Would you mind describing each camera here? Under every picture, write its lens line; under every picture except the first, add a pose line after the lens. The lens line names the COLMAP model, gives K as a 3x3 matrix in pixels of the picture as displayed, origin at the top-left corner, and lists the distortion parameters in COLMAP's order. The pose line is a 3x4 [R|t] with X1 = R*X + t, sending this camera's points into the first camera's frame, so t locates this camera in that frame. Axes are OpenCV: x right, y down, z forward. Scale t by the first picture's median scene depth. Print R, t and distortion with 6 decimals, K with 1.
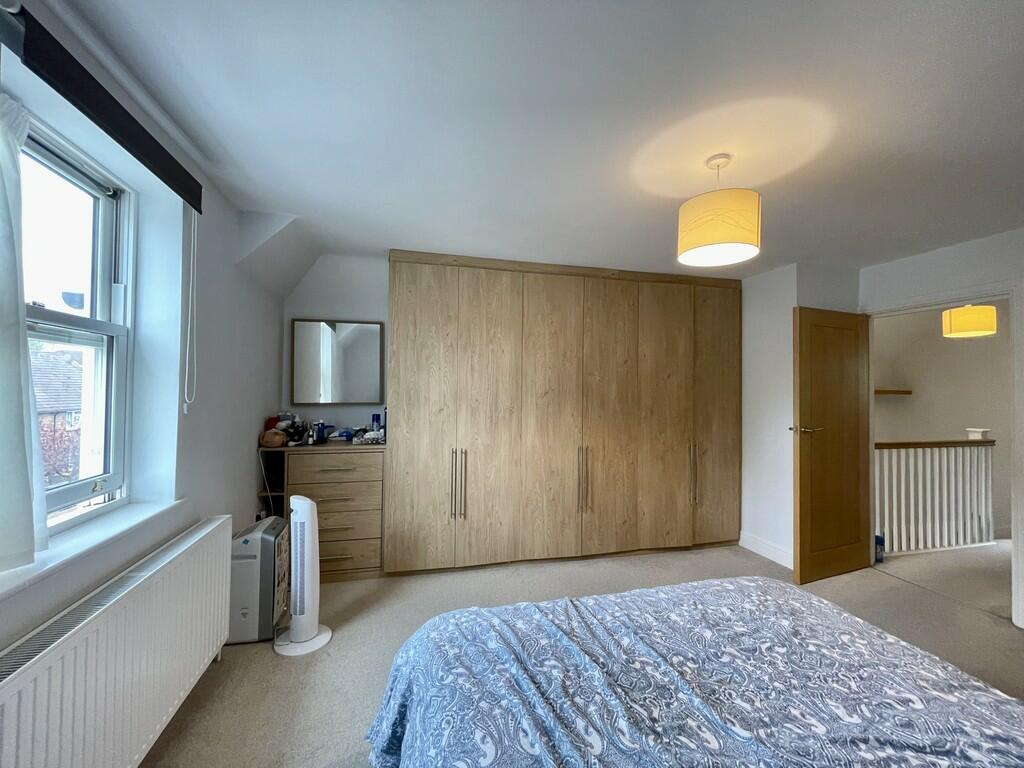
lens RADIAL K [[413.4, 0, 502.7], [0, 413.4, 381.6], [0, 0, 1]] dist [-0.002286, 0.000637]
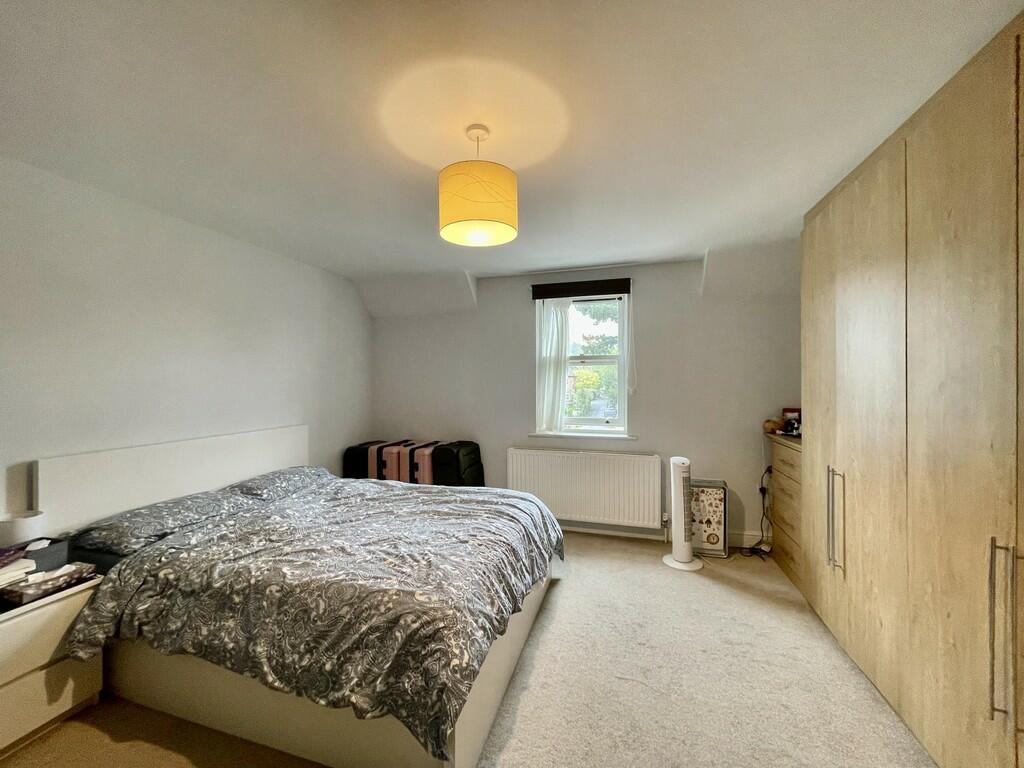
lens RADIAL K [[413.4, 0, 505.0], [0, 413.4, 384.6], [0, 0, 1]] dist [-0.002286, 0.000637]
pose [[-0.513126, -0.004309, -0.858303, 0.705935], [0.014238, 0.999807, -0.013532, 0.026314], [0.858195, -0.019164, -0.512965, 0.836558]]
